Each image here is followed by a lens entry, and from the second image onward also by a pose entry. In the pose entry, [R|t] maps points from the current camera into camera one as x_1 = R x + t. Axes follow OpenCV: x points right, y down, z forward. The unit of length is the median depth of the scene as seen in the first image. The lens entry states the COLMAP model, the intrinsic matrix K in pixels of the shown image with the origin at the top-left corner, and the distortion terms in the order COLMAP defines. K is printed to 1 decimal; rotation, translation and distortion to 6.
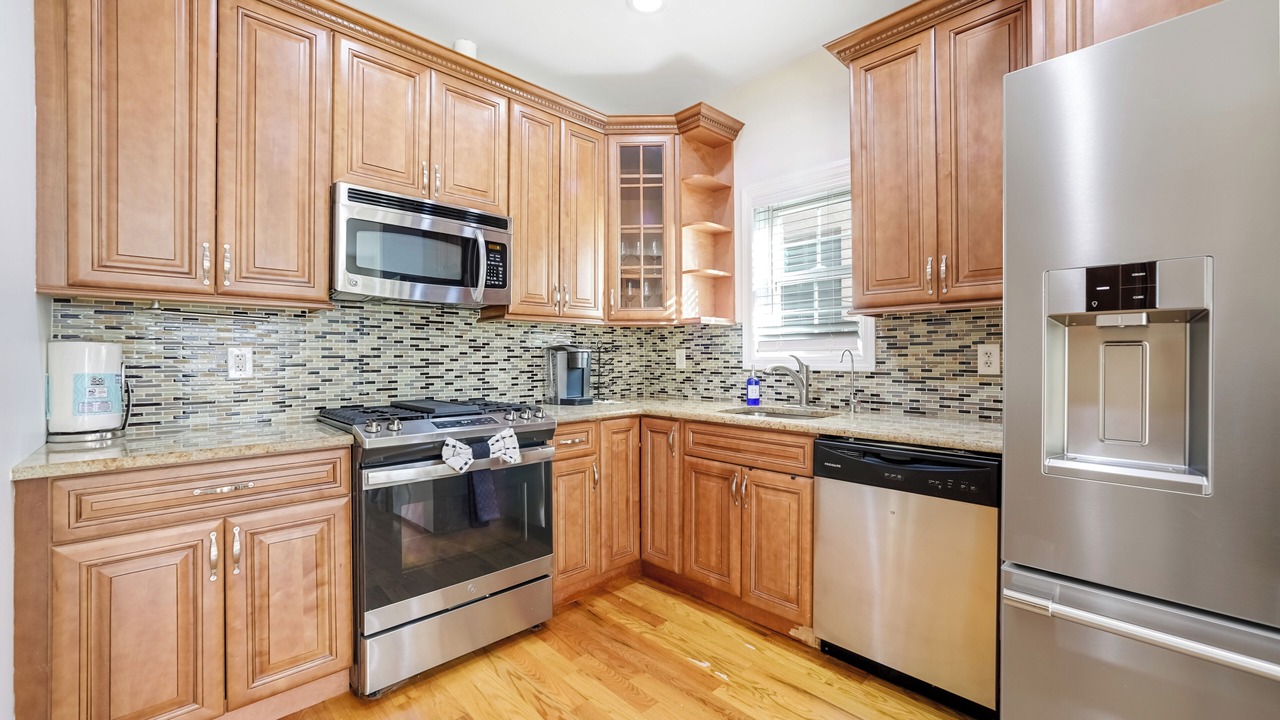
lens RADIAL K [[512.9, 0, 706.6], [0, 512.9, 354.0], [0, 0, 1]] dist [-0.021061, 0.007114]
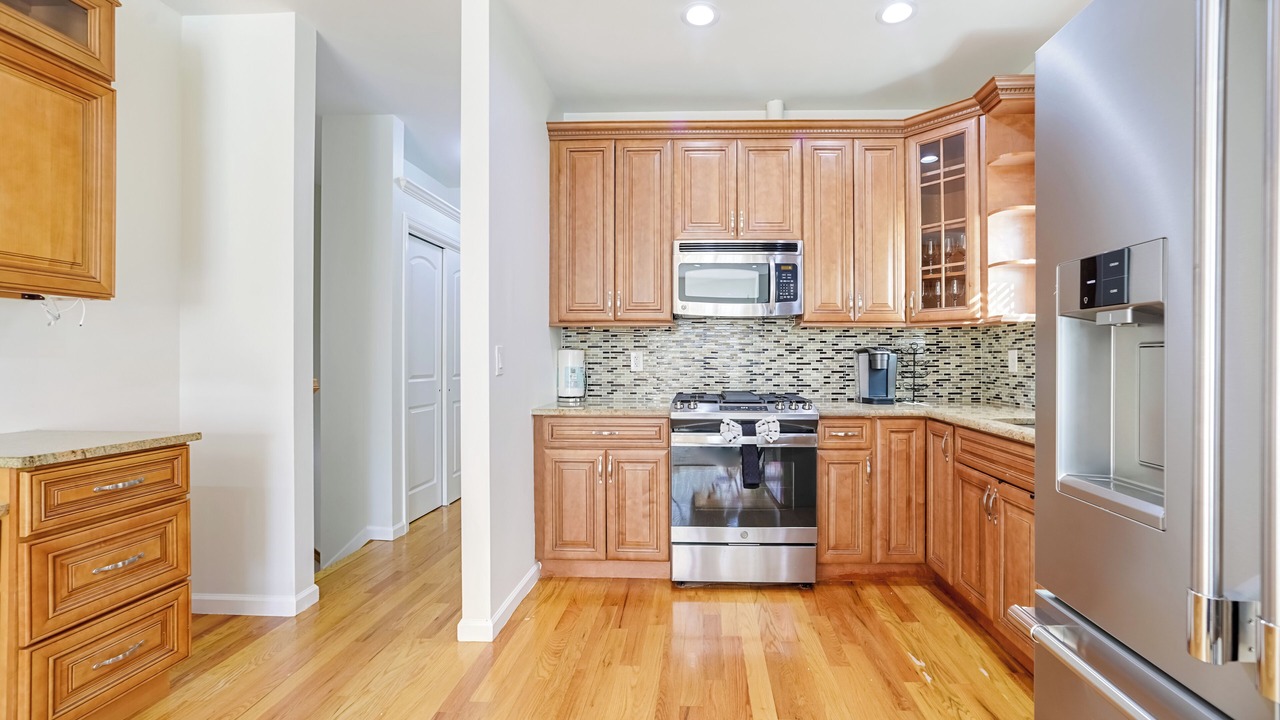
lens RADIAL K [[512.9, 0, 674.5], [0, 512.9, 356.6], [0, 0, 1]] dist [-0.021061, 0.007114]
pose [[0.693312, 0.000515, -0.720637, 0.321168], [0.001454, 0.999997, 0.002113, -0.001578], [0.720636, -0.002512, 0.693309, -0.039948]]
